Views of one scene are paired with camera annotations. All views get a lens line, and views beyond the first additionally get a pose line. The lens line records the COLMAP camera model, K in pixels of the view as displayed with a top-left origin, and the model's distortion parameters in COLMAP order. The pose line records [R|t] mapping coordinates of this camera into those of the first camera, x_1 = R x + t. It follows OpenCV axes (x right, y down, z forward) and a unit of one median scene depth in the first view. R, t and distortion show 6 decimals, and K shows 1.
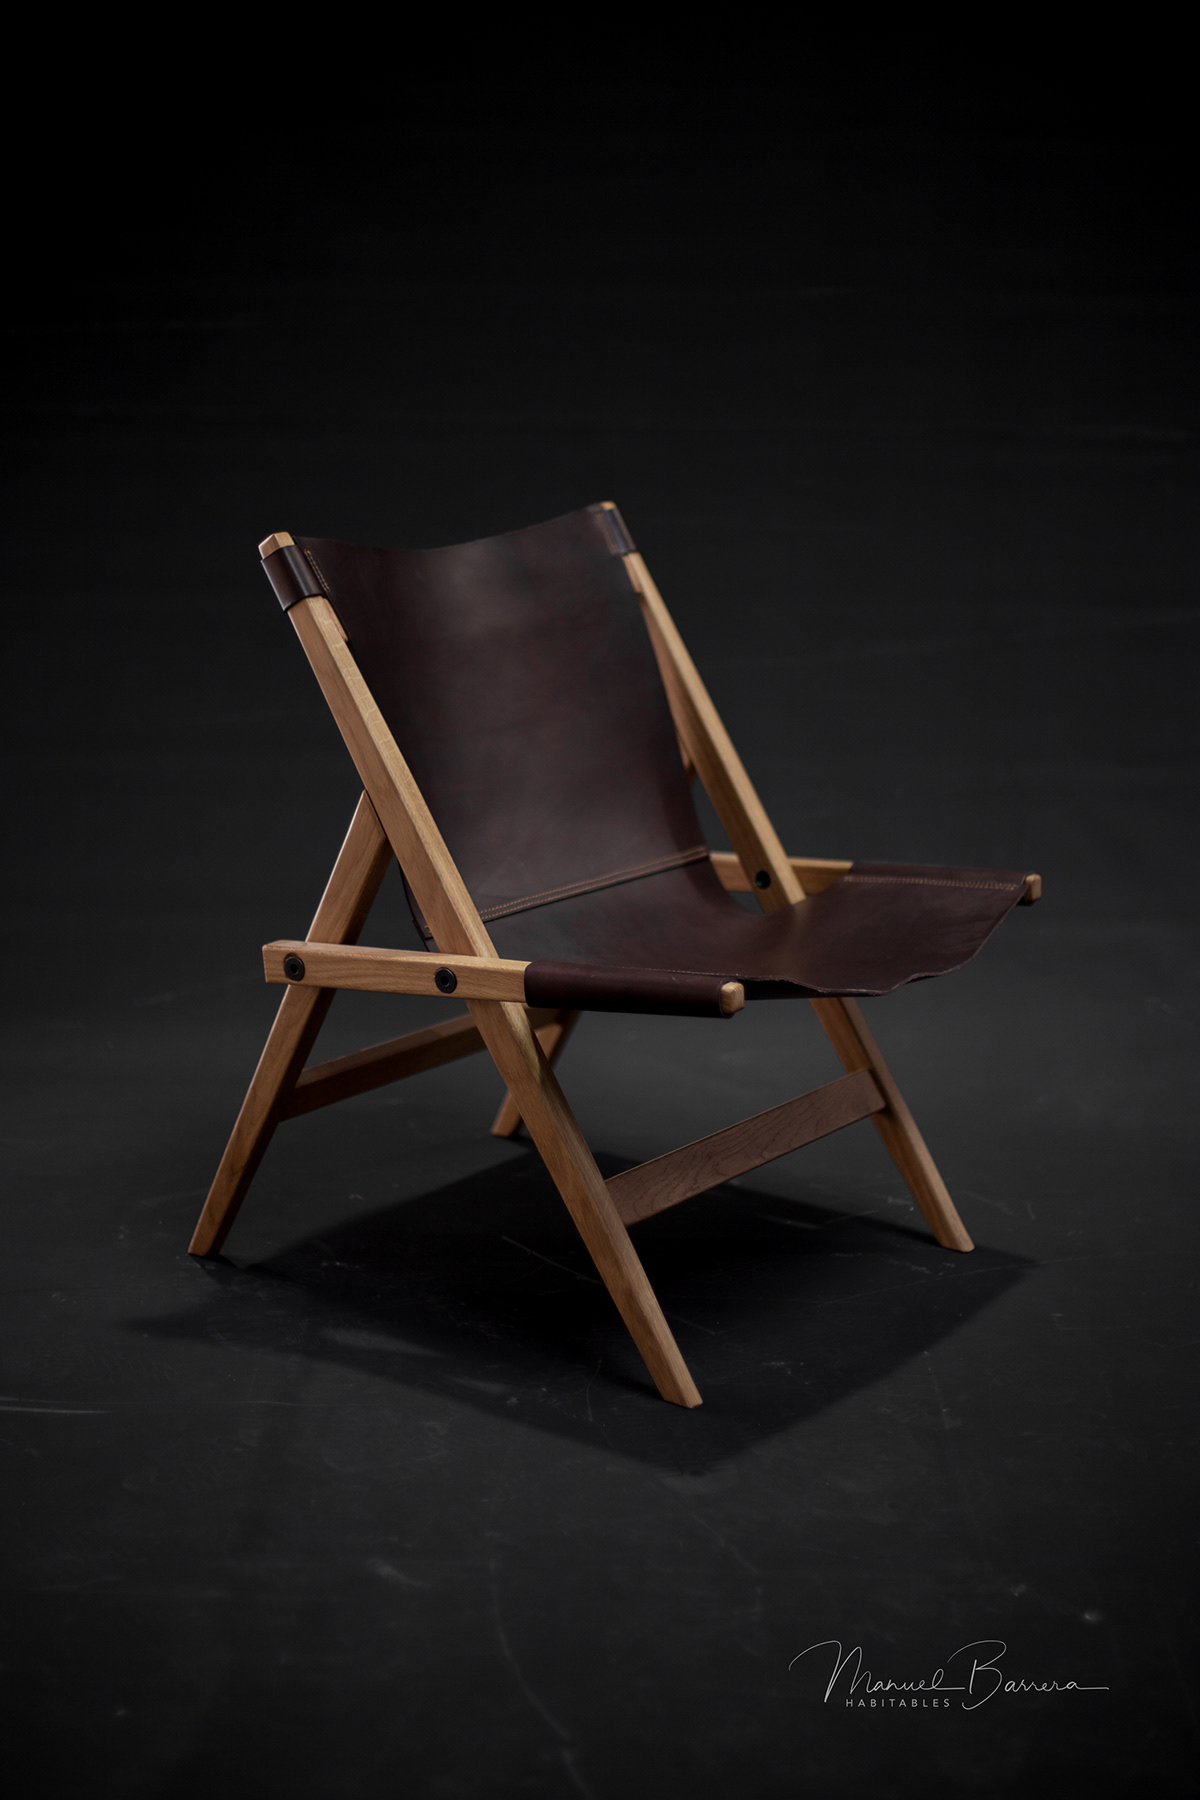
lens RADIAL K [[2666.2, 0, 550.8], [0, 2666.2, 938.7], [0, 0, 1]] dist [-0.022991, -0.069703]
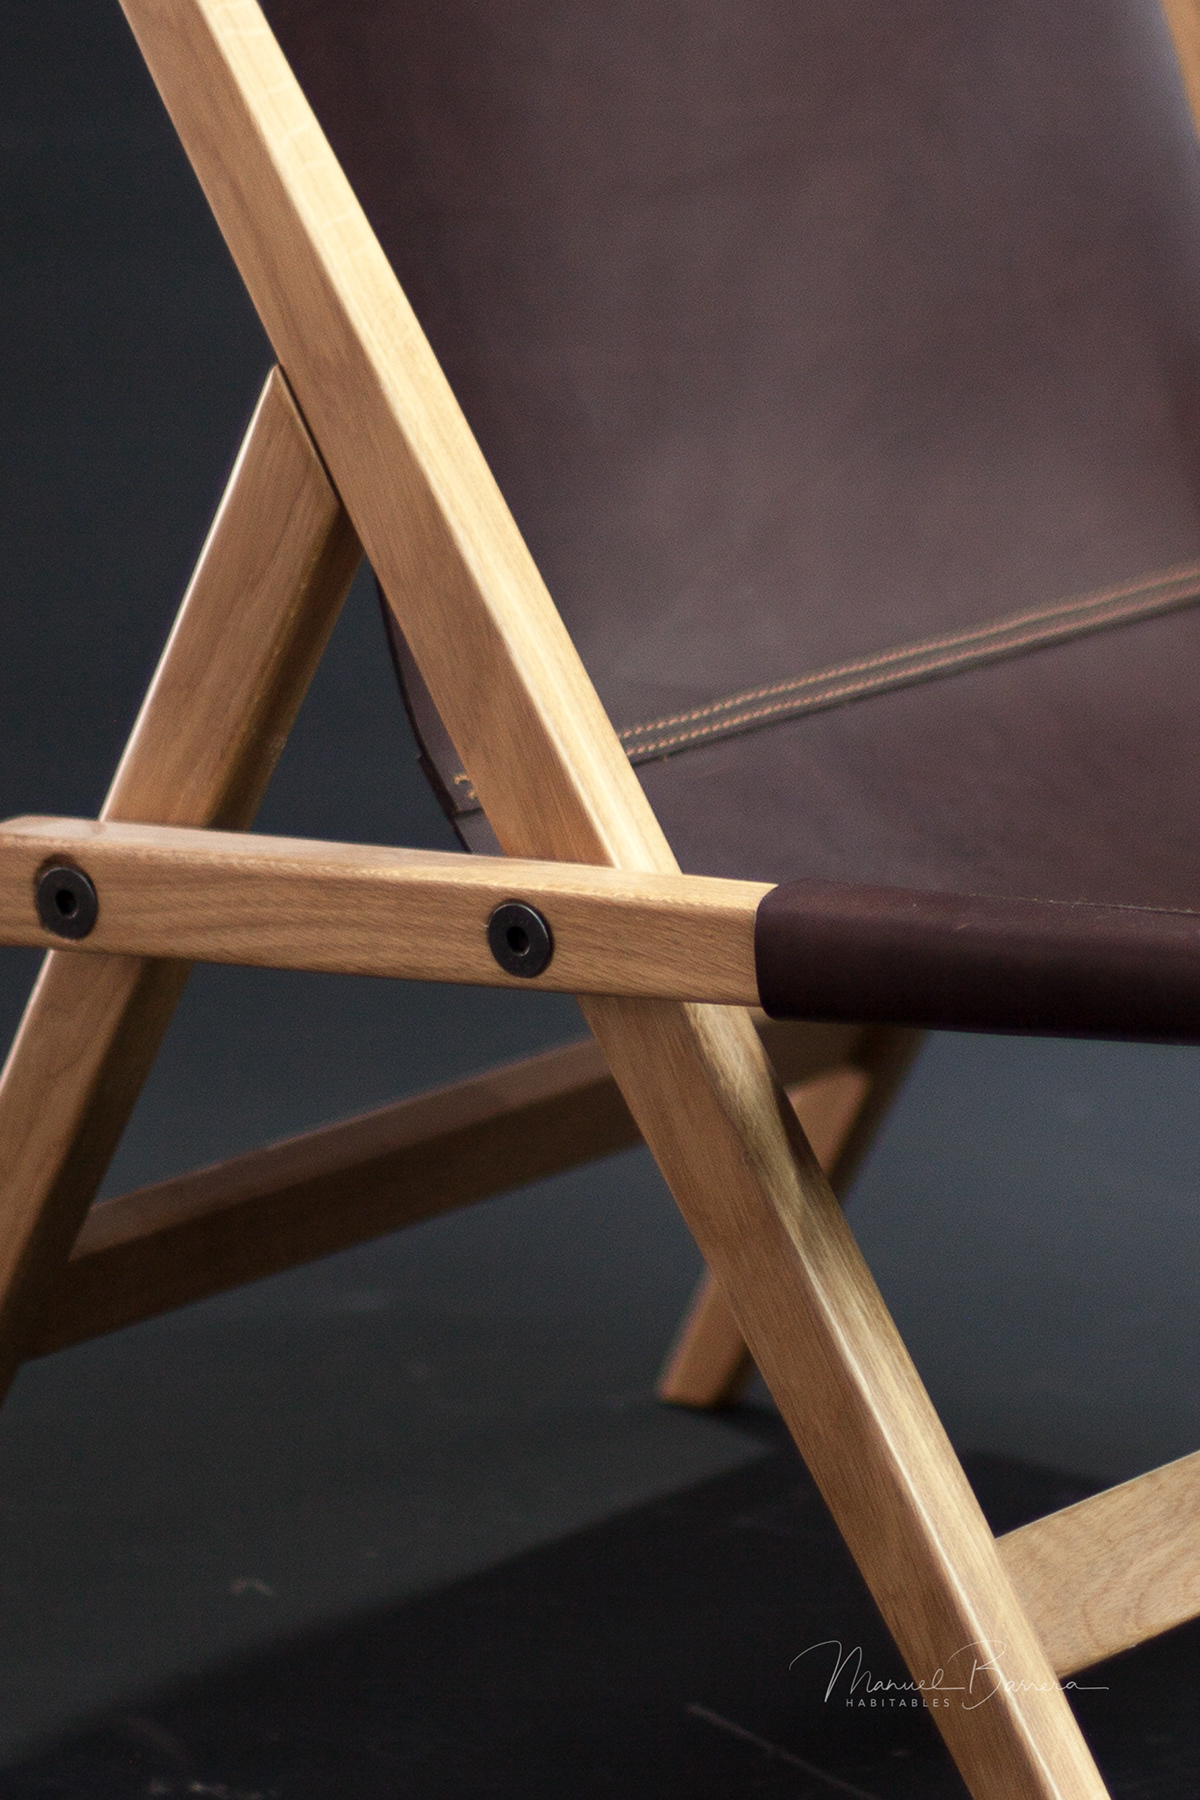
lens RADIAL K [[6188.9, 0, 600.0], [0, 6188.9, 900.0], [0, 0, 1]] dist [-0.062783, 0.658149]
pose [[0.999879, 0.000745, -0.015511, -0.017437], [-0.000564, 0.999932, 0.011646, 0.001864], [0.015519, -0.011635, 0.999812, 0.226425]]
